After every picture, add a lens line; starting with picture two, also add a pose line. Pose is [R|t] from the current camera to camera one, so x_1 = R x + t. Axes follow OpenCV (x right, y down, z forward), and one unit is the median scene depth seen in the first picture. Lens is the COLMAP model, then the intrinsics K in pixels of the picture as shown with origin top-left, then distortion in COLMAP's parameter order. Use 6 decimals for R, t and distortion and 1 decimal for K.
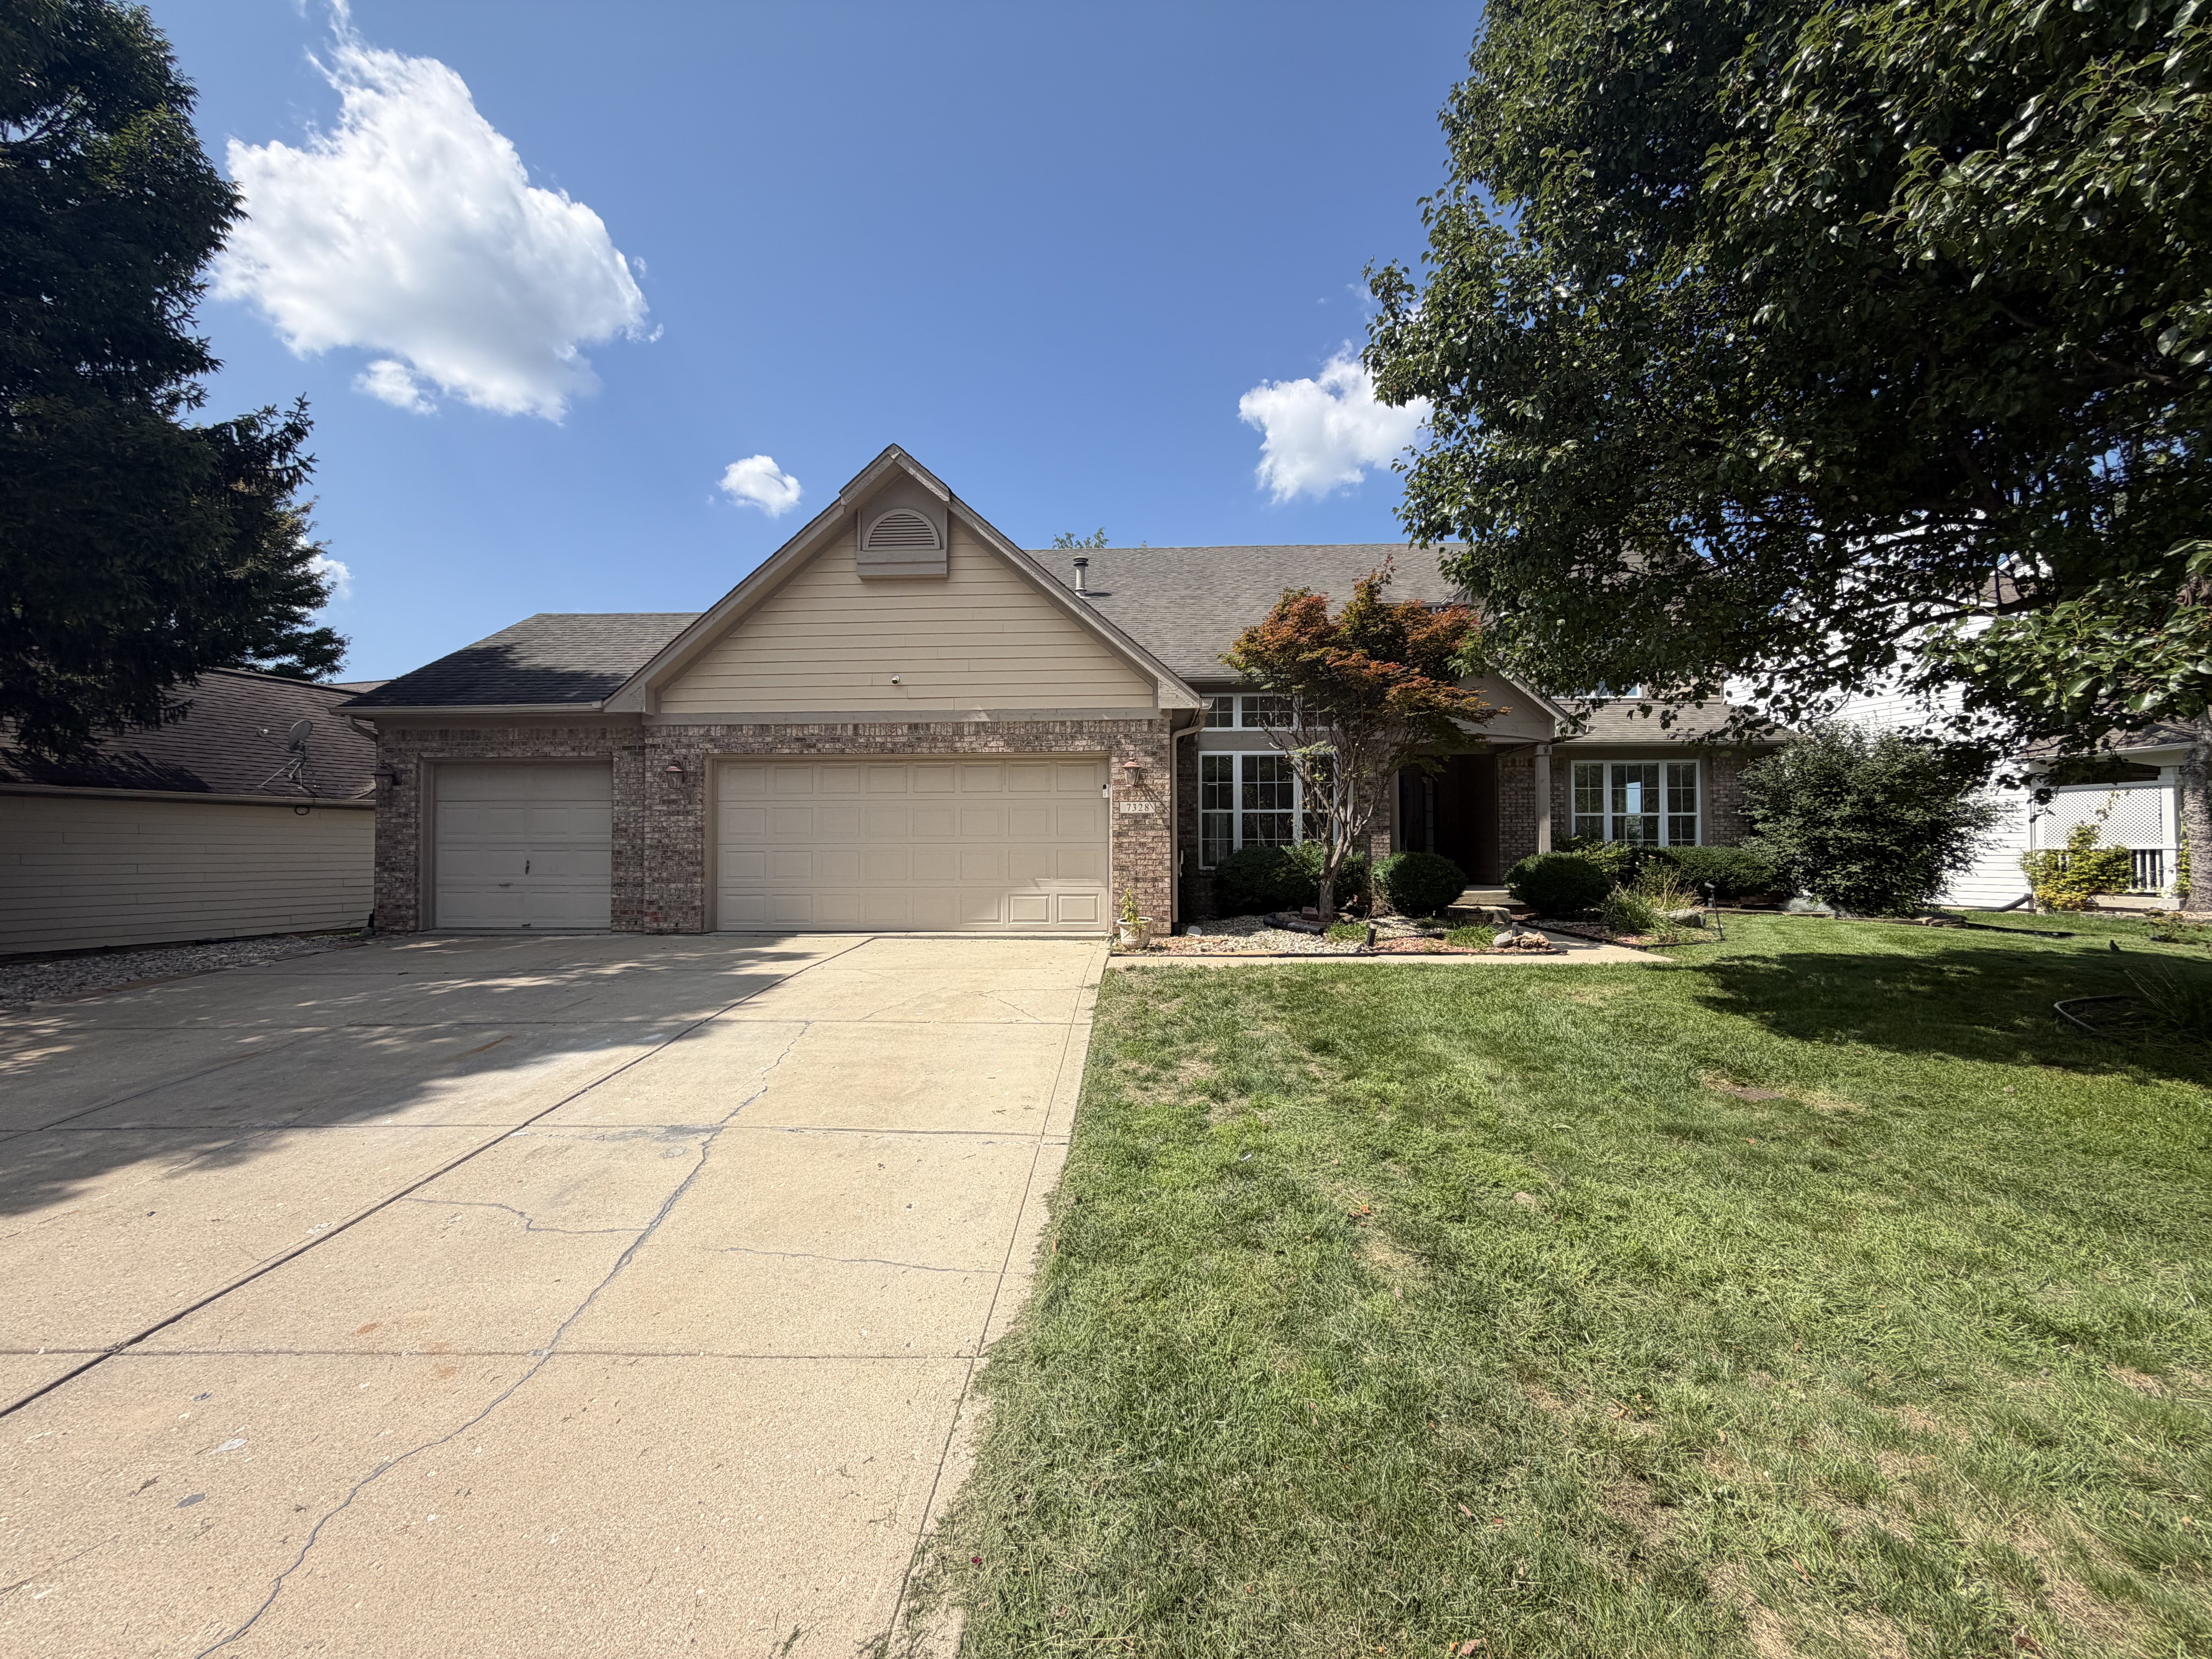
lens RADIAL K [[881.6, 0, 1111.7], [0, 881.6, 820.4], [0, 0, 1]] dist [0.003124, -0.000127]
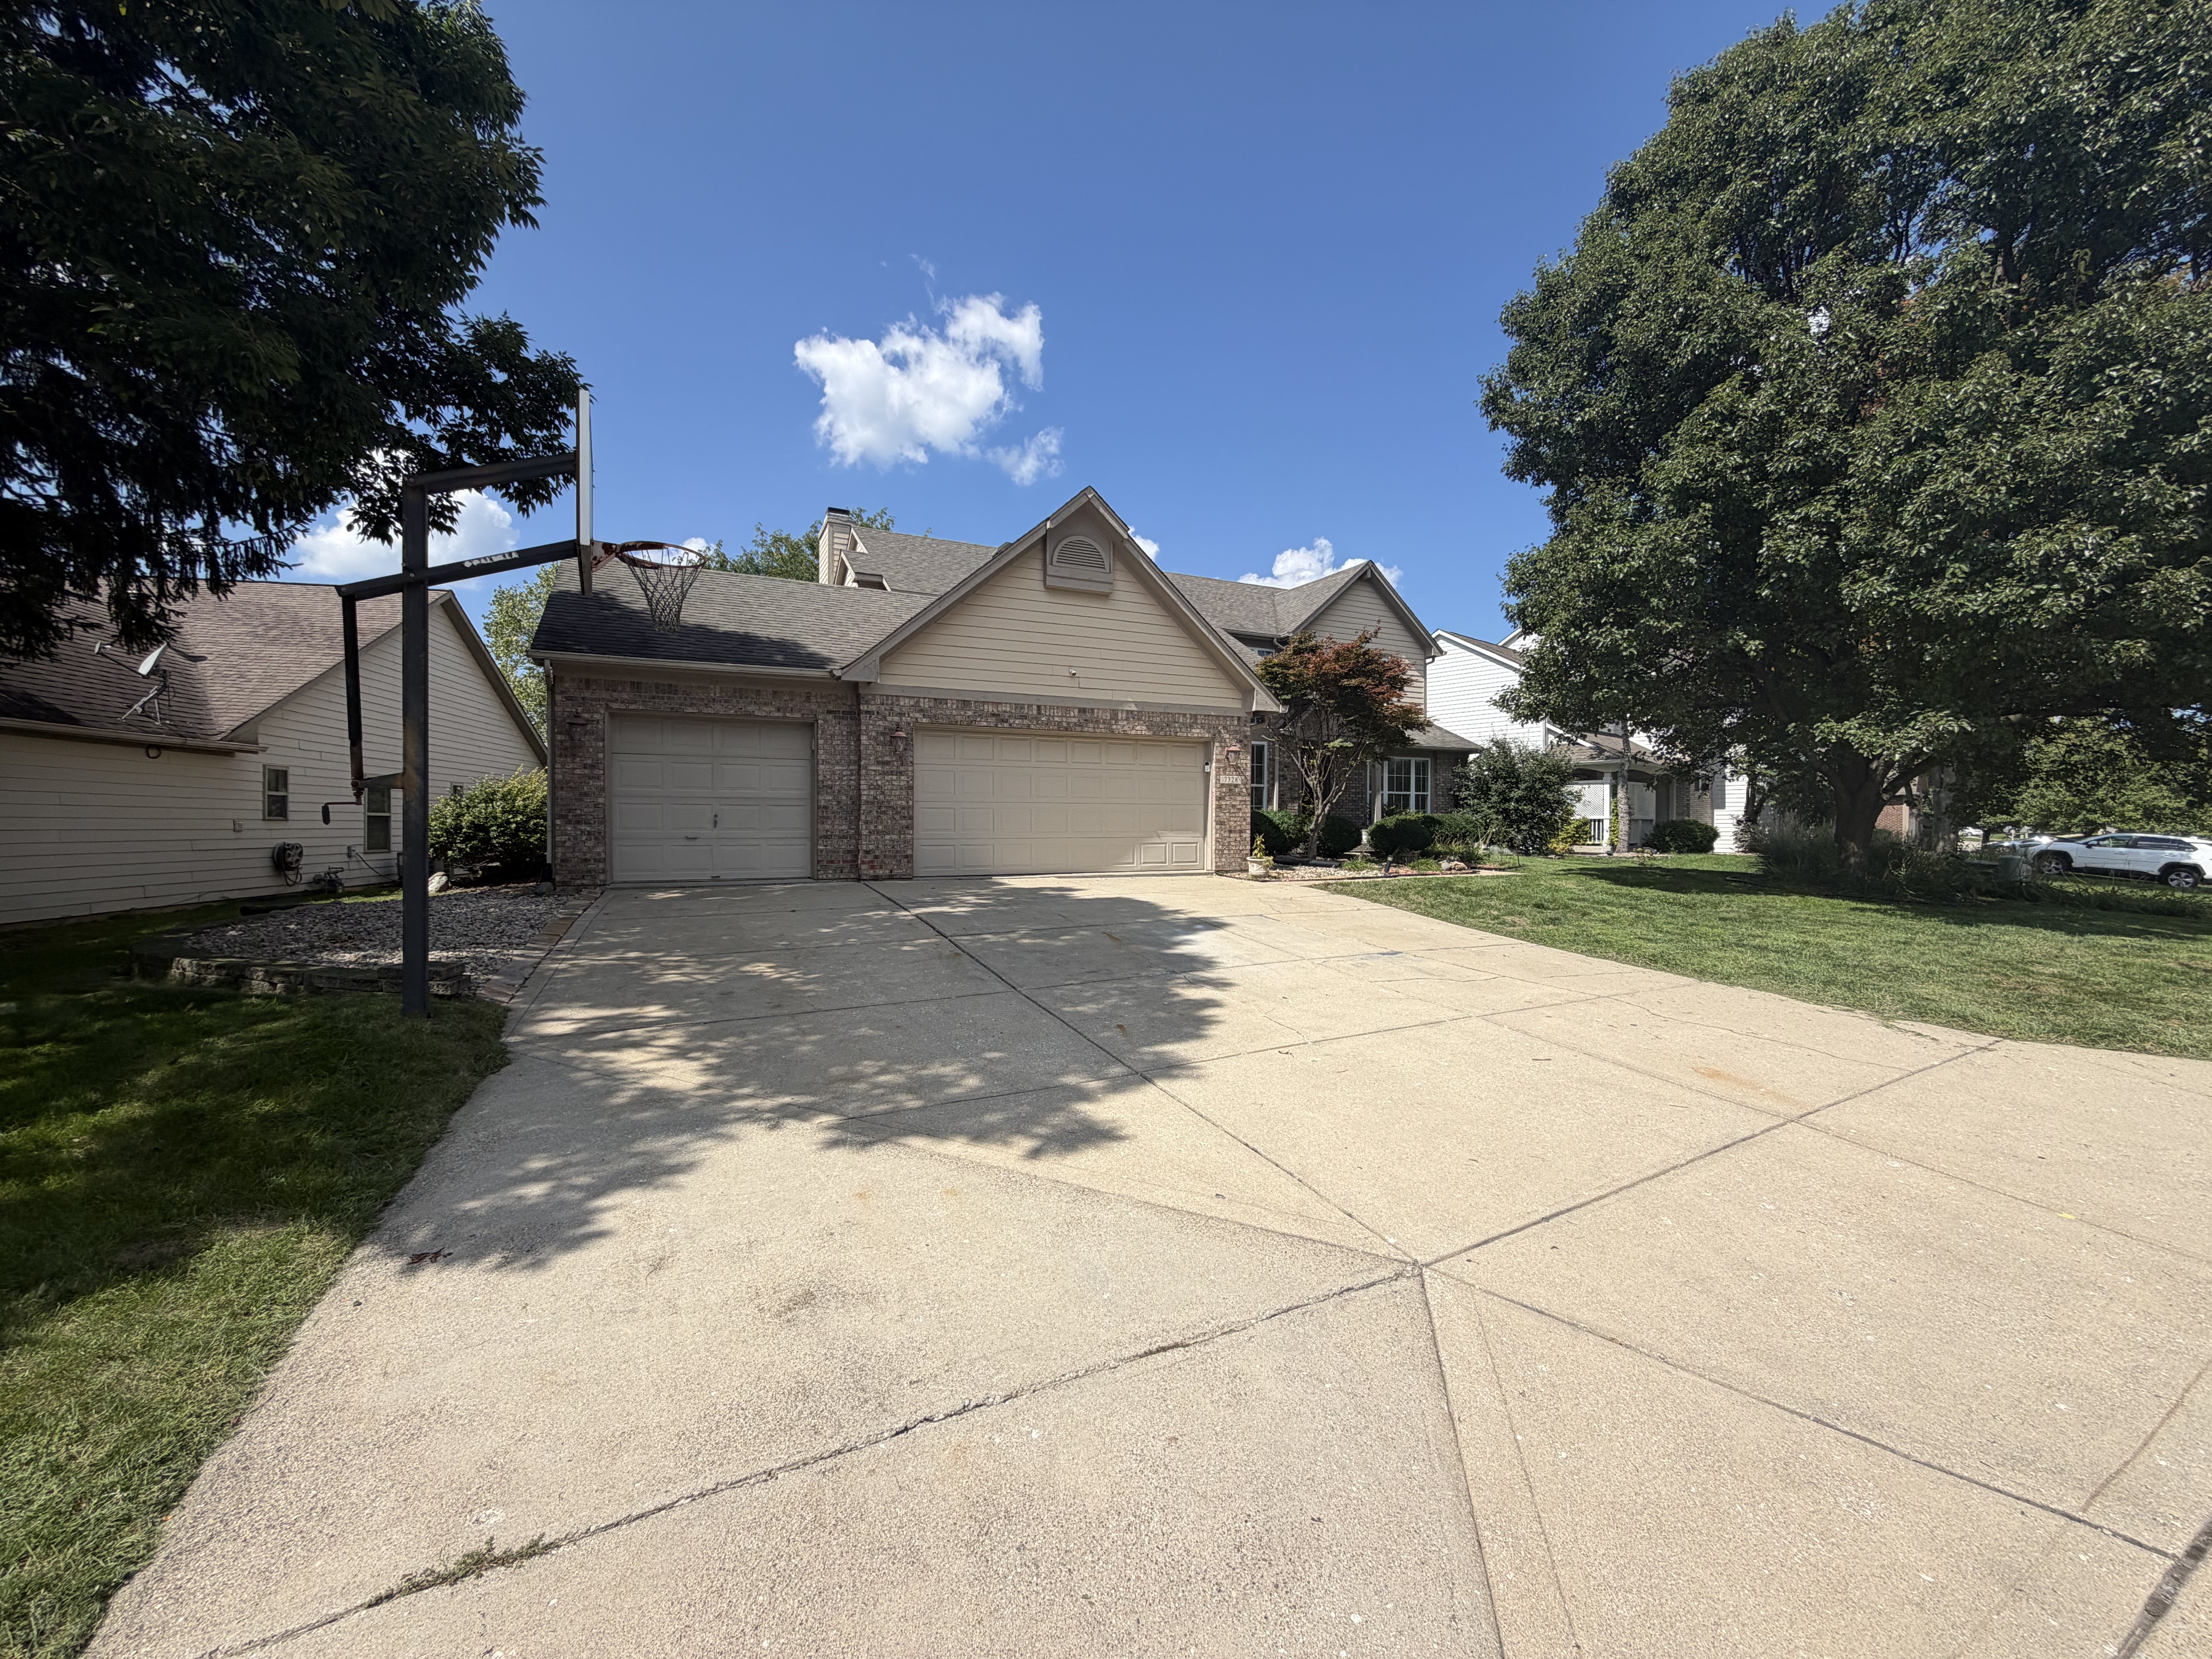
lens RADIAL K [[881.6, 0, 1110.0], [0, 881.6, 835.3], [0, 0, 1]] dist [0.003124, -0.000127]
pose [[0.879550, -0.001695, 0.475803, -0.759564], [-0.018756, 0.999093, 0.038231, 0.022238], [-0.475436, -0.042550, 0.878721, -0.131211]]
